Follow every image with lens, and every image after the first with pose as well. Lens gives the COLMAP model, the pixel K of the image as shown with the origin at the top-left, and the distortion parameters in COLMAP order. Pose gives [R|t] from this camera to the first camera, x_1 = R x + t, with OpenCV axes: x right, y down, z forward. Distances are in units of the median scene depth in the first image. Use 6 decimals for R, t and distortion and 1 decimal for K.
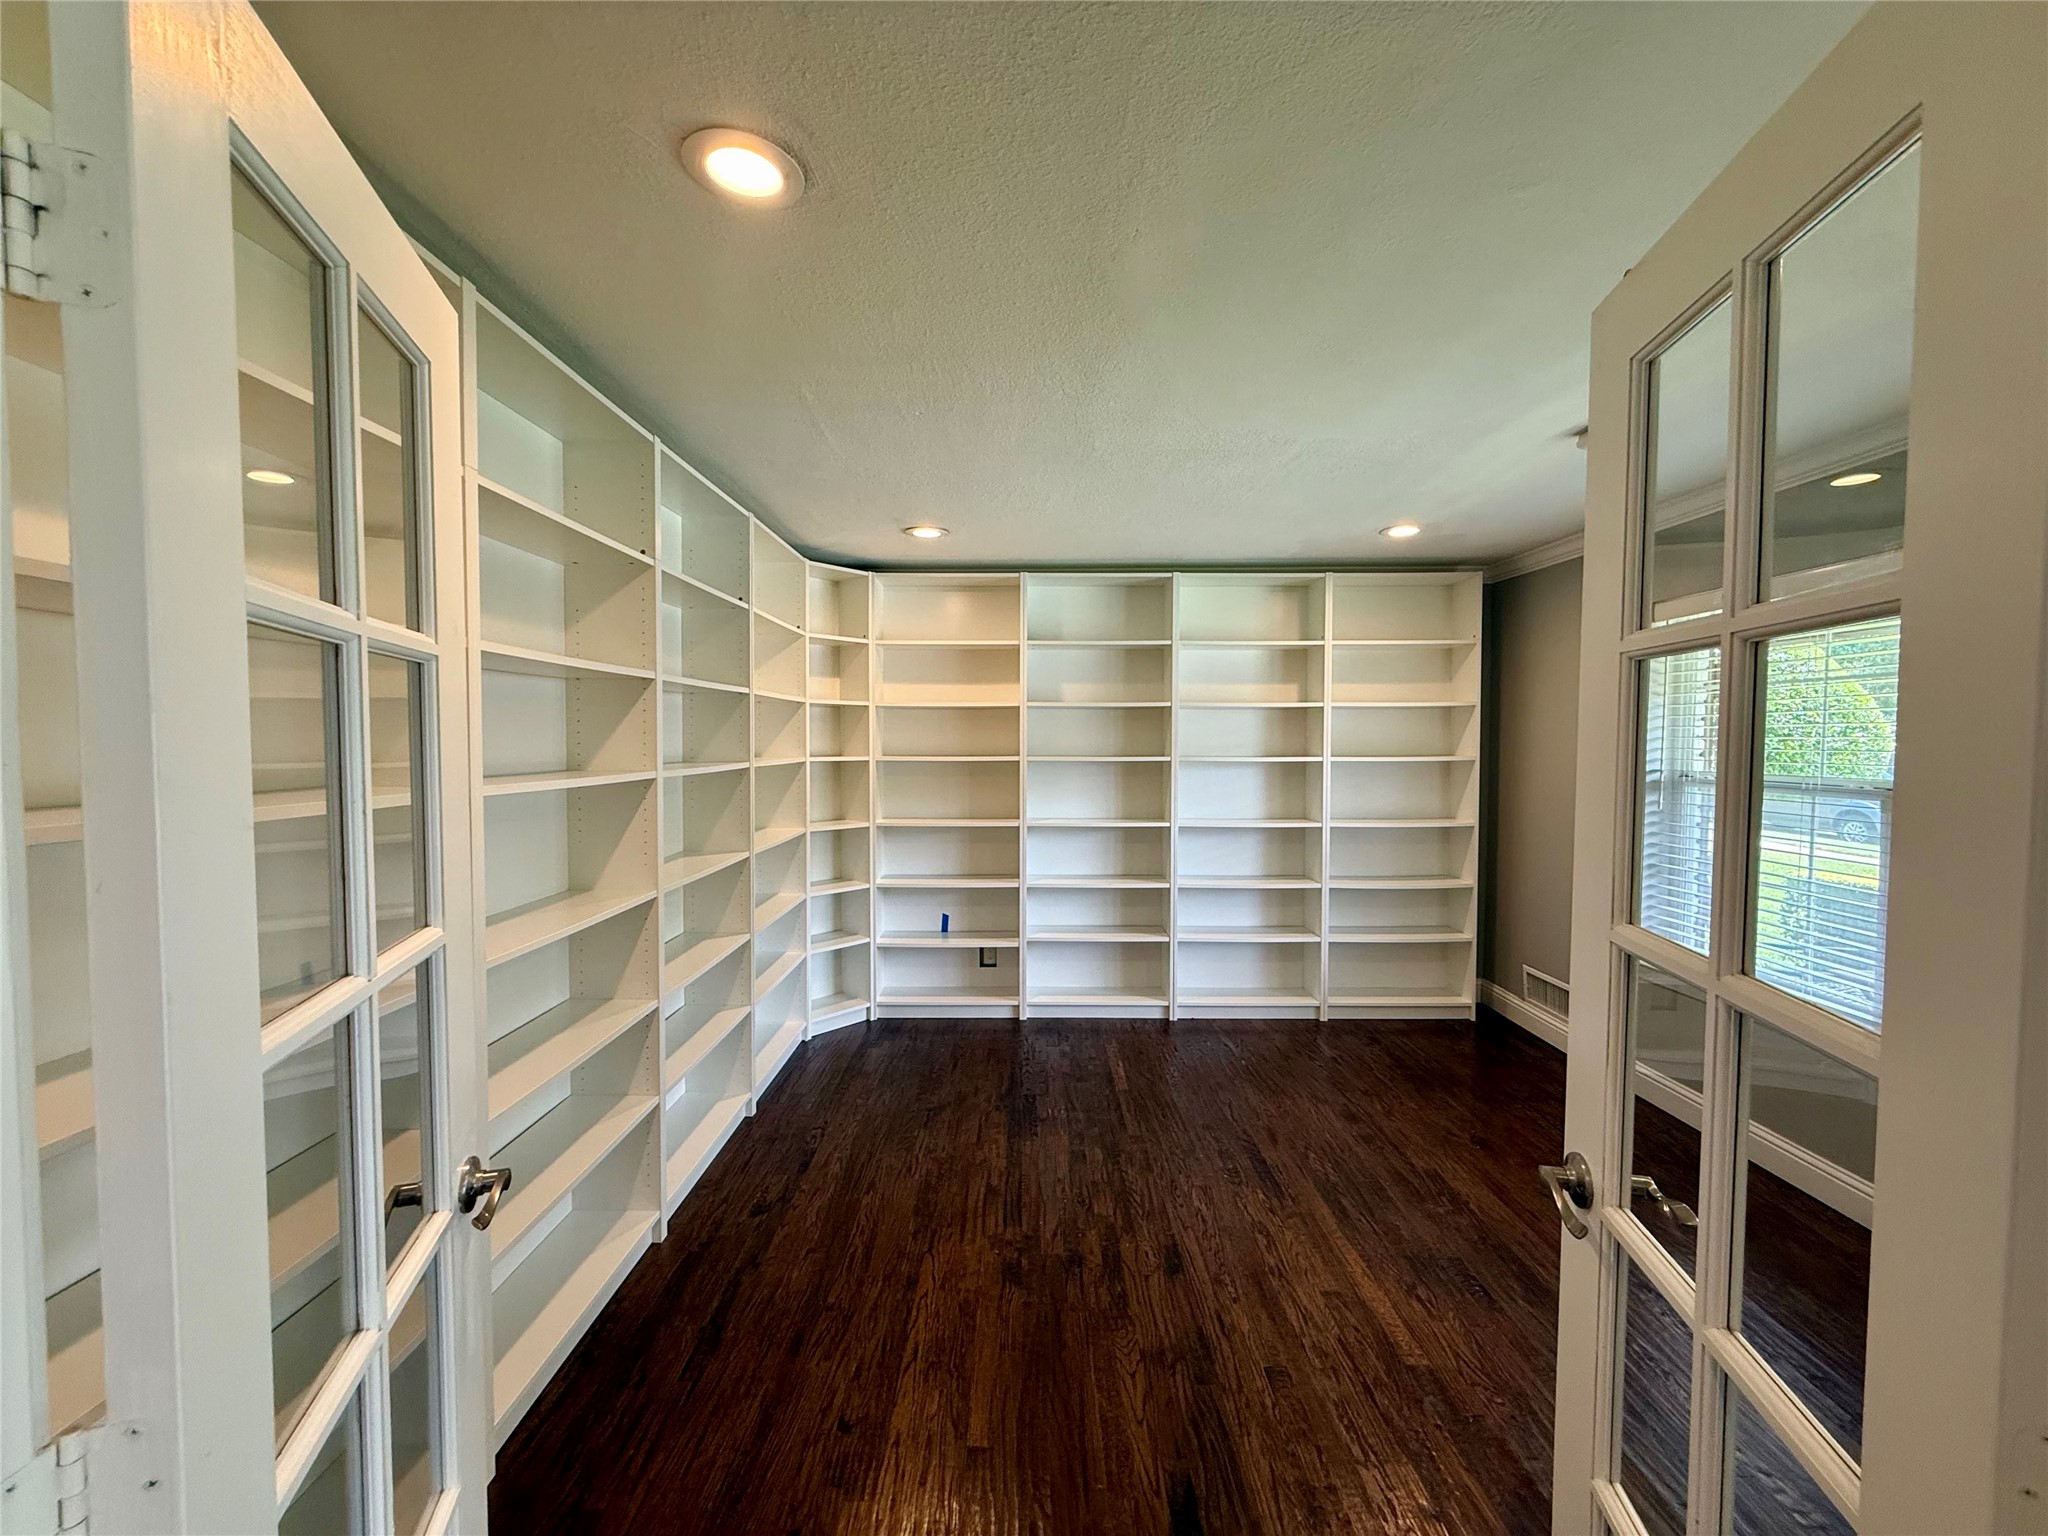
lens RADIAL K [[819.8, 0, 1017.6], [0, 819.8, 774.2], [0, 0, 1]] dist [-0.001380, 0.000091]
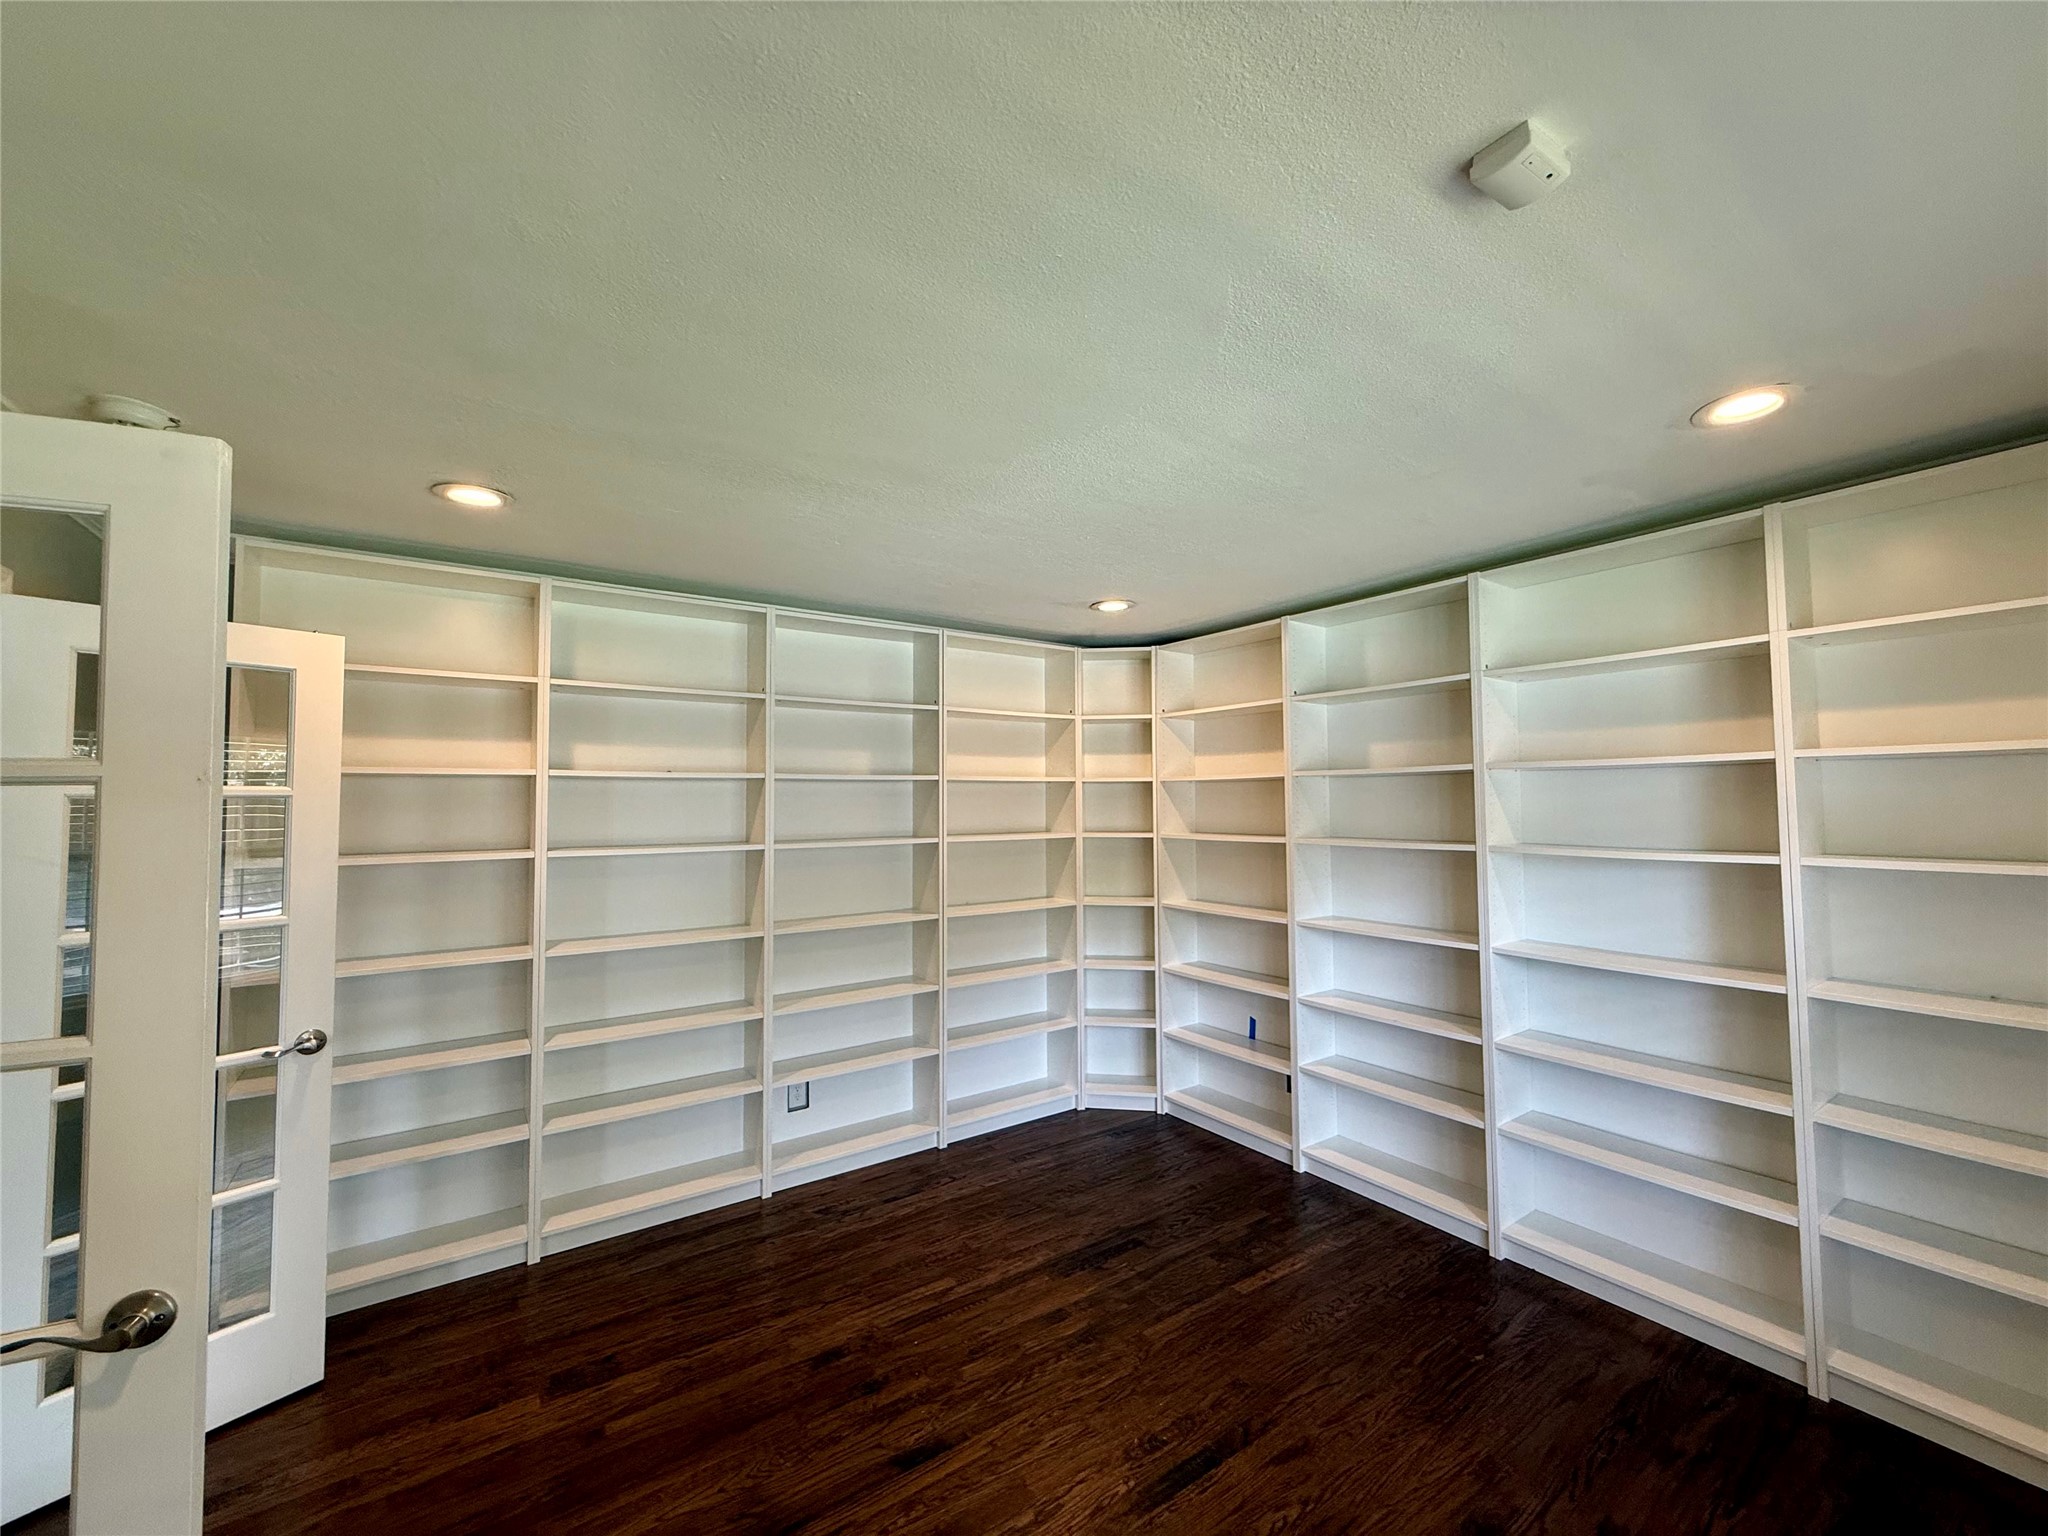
lens RADIAL K [[819.8, 0, 1017.6], [0, 819.8, 770.9], [0, 0, 1]] dist [-0.001380, 0.000091]
pose [[0.568200, -0.037658, -0.822028, 0.526930], [-0.027609, 0.997518, -0.064781, -0.027931], [0.822427, 0.059504, 0.565750, 0.311860]]
